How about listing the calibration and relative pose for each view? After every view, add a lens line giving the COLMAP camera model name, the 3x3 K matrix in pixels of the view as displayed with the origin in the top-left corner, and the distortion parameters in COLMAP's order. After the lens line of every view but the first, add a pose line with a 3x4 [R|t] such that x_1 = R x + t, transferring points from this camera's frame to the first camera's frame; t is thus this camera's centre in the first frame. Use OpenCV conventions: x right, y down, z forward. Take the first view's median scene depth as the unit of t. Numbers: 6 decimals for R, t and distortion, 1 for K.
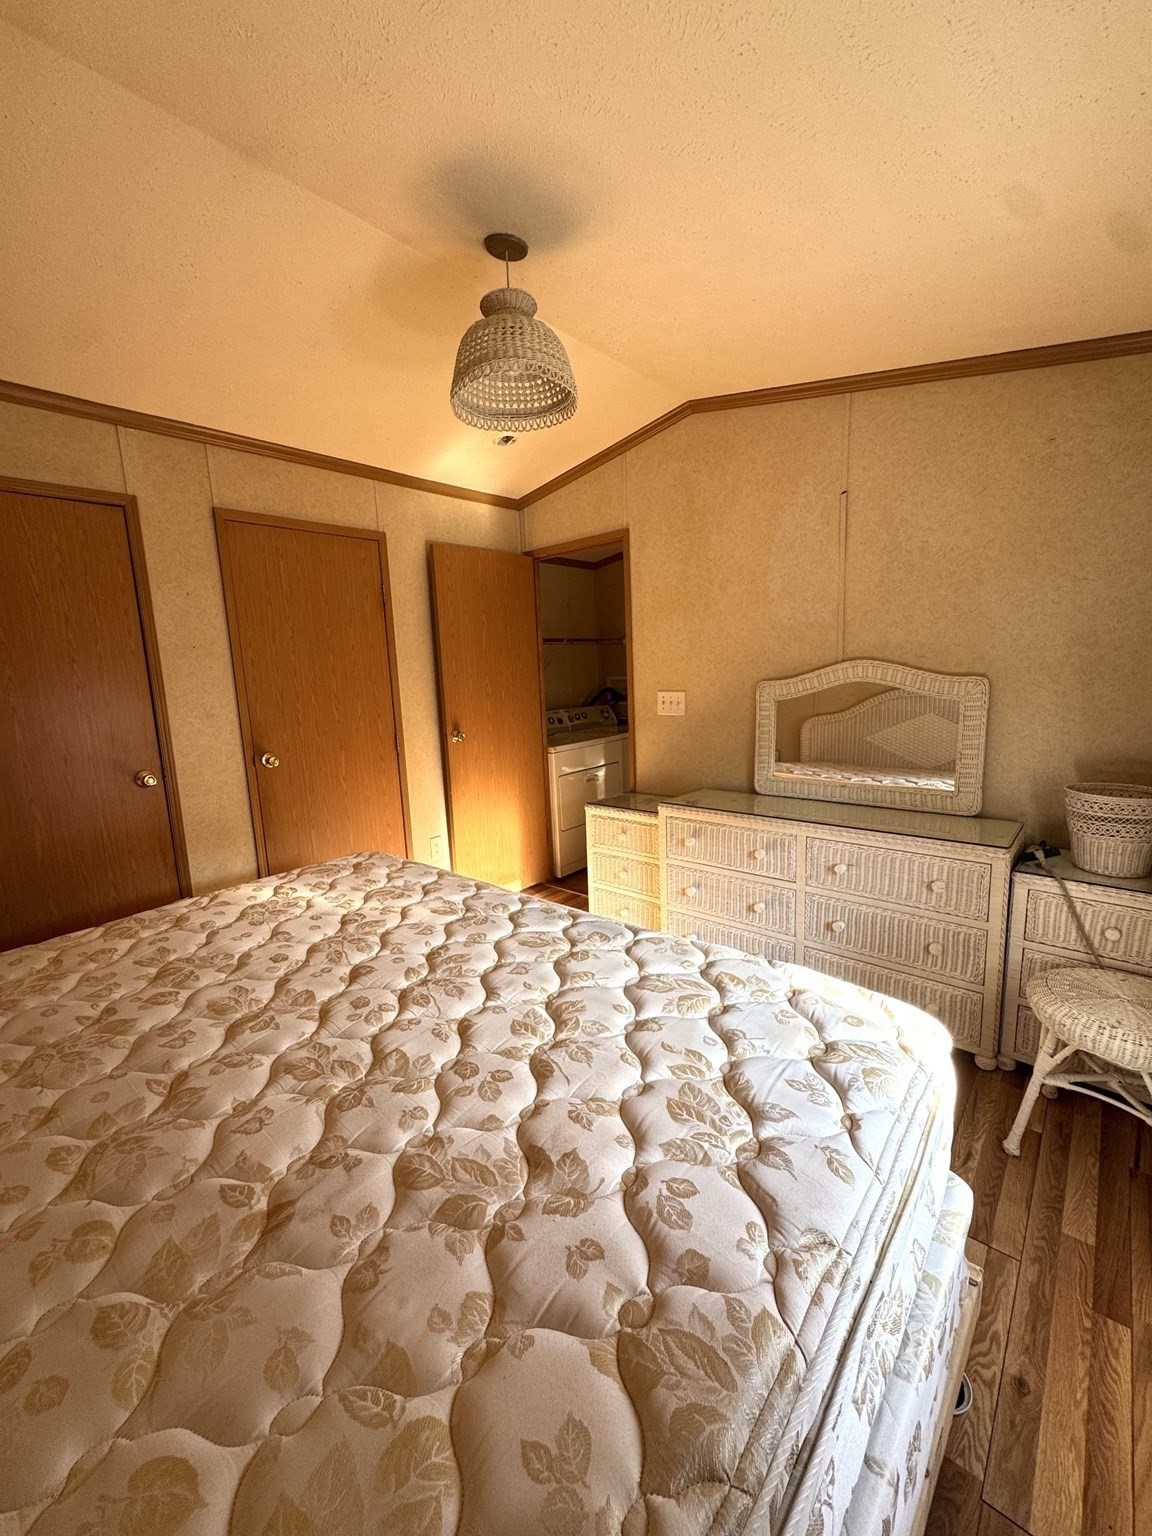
lens RADIAL K [[615.8, 0, 578.1], [0, 615.8, 765.4], [0, 0, 1]] dist [-0.000239, 0.000306]
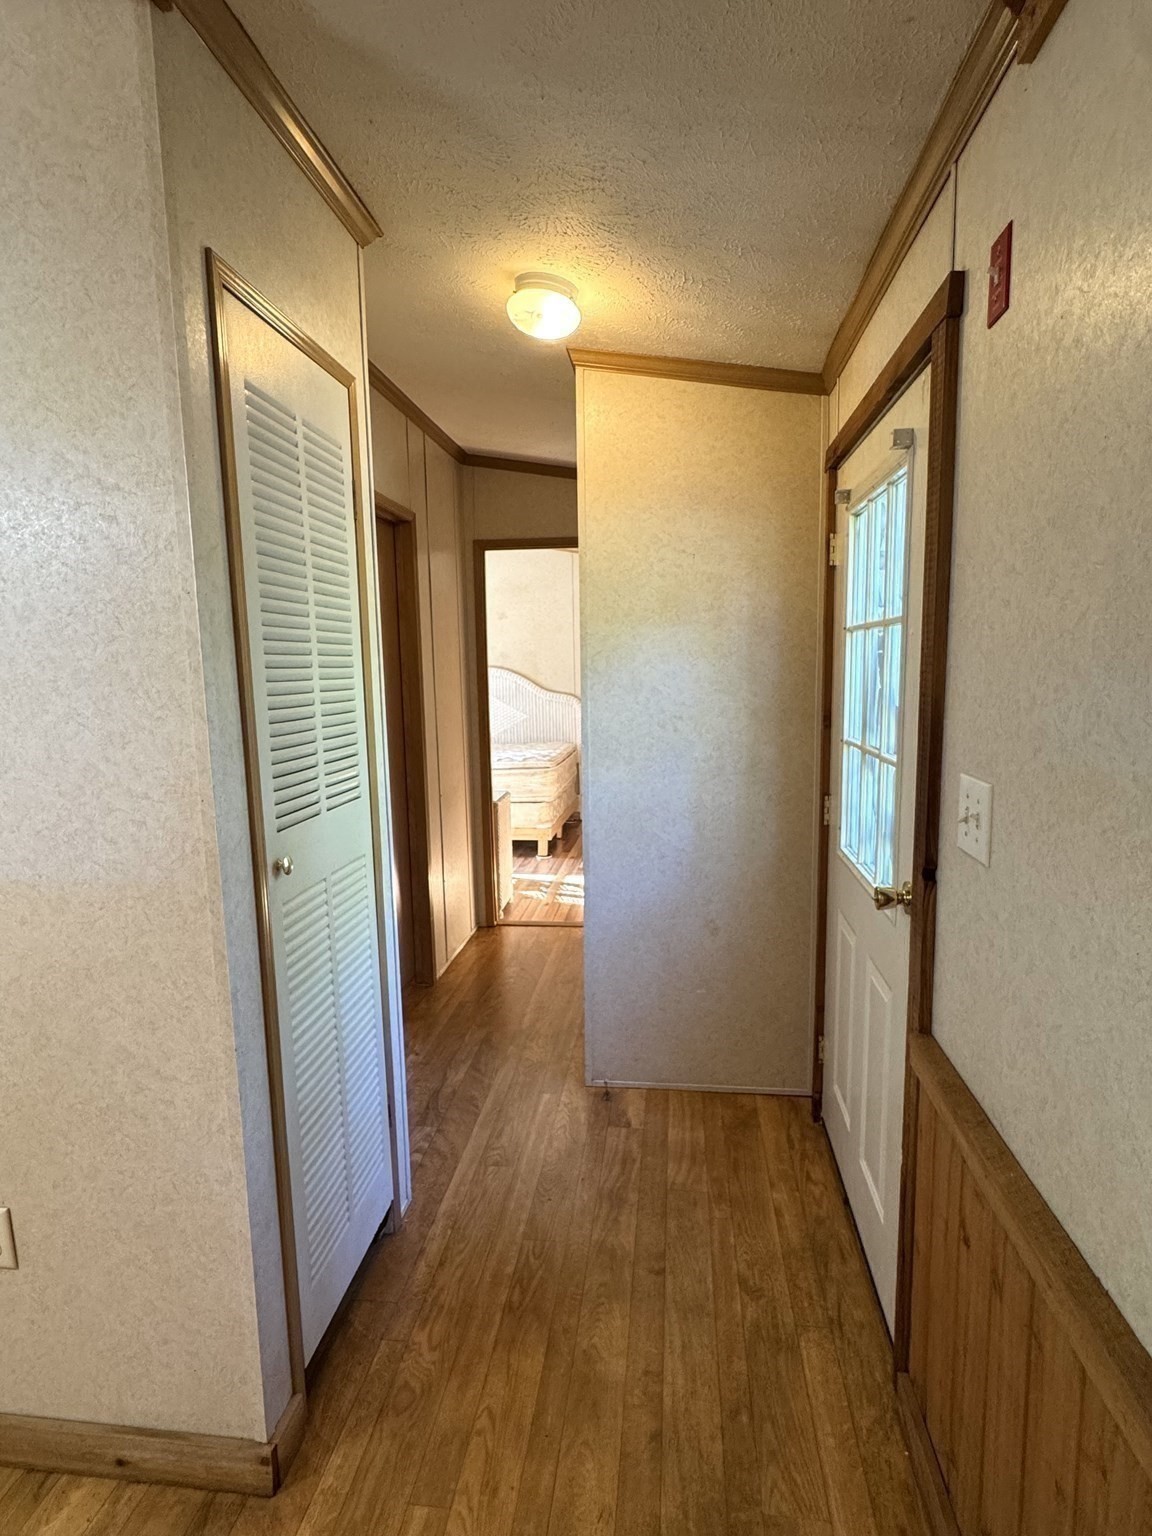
lens RADIAL K [[811.4, 0, 578.2], [0, 811.4, 769.5], [0, 0, 1]] dist [0.000376, 0.000146]
pose [[0.832017, -0.054998, 0.552018, 0.749474], [0.079167, 0.996660, -0.020026, -0.056075], [-0.549073, 0.060363, 0.833592, 0.320619]]
